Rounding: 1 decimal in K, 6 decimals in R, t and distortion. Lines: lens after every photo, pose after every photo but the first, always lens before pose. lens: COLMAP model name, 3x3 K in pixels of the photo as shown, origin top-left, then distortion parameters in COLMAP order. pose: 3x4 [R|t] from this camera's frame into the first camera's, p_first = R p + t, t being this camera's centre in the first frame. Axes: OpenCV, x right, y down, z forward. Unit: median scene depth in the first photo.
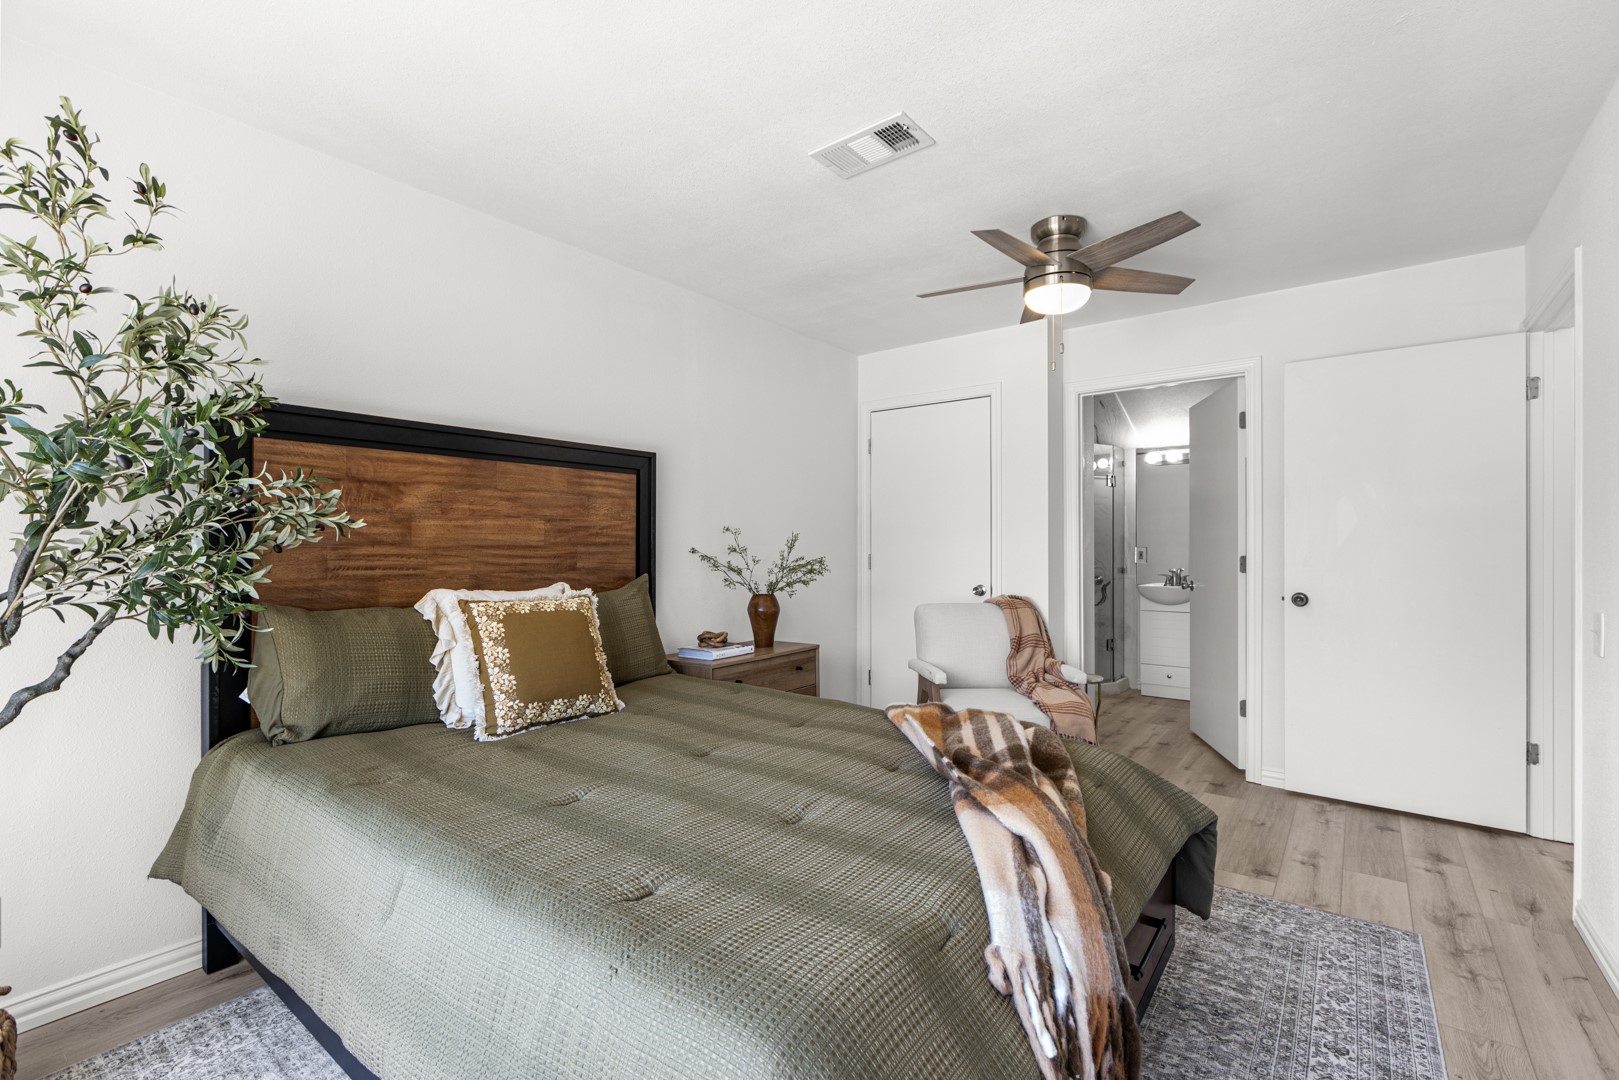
lens RADIAL K [[696.0, 0, 809.5], [0, 696.0, 540.0], [0, 0, 1]] dist [-0.000314, -0.000005]
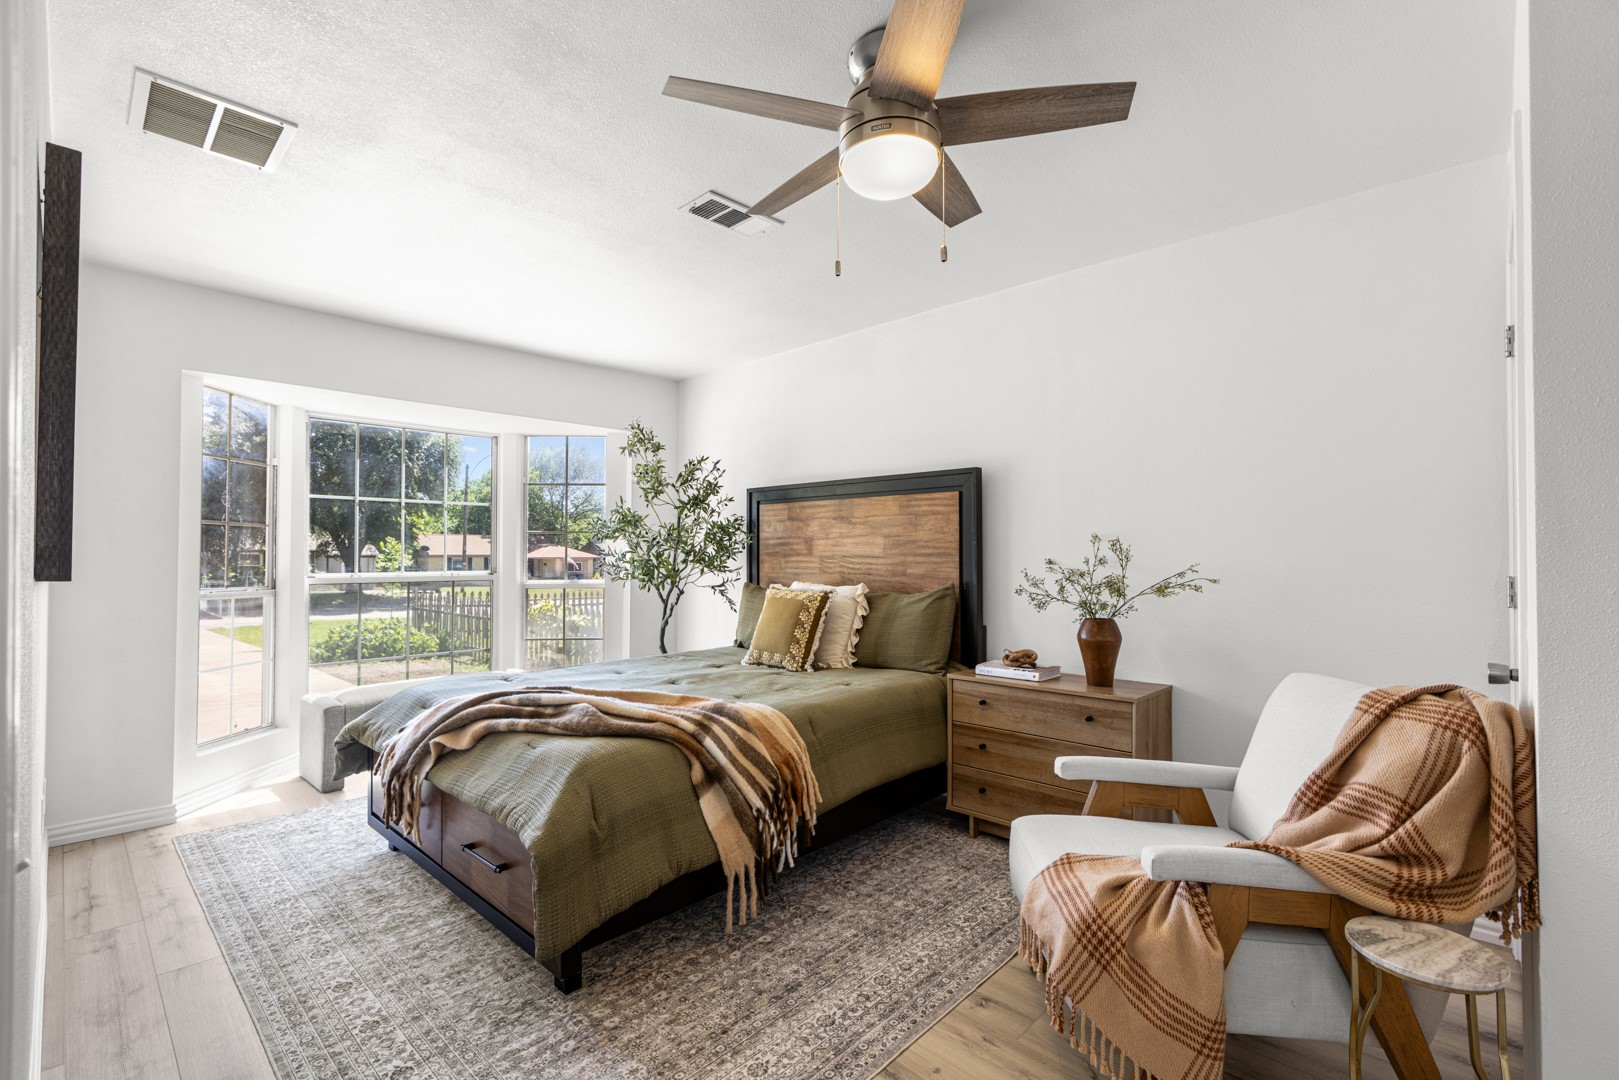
lens RADIAL K [[726.9, 0, 809.5], [0, 726.9, 540.0], [0, 0, 1]] dist [-0.000451, -0.000006]
pose [[-0.089518, -0.022789, -0.995724, 1.003090], [0.006044, 0.999707, -0.023423, 0.009125], [0.995967, -0.008115, -0.089354, 0.962844]]
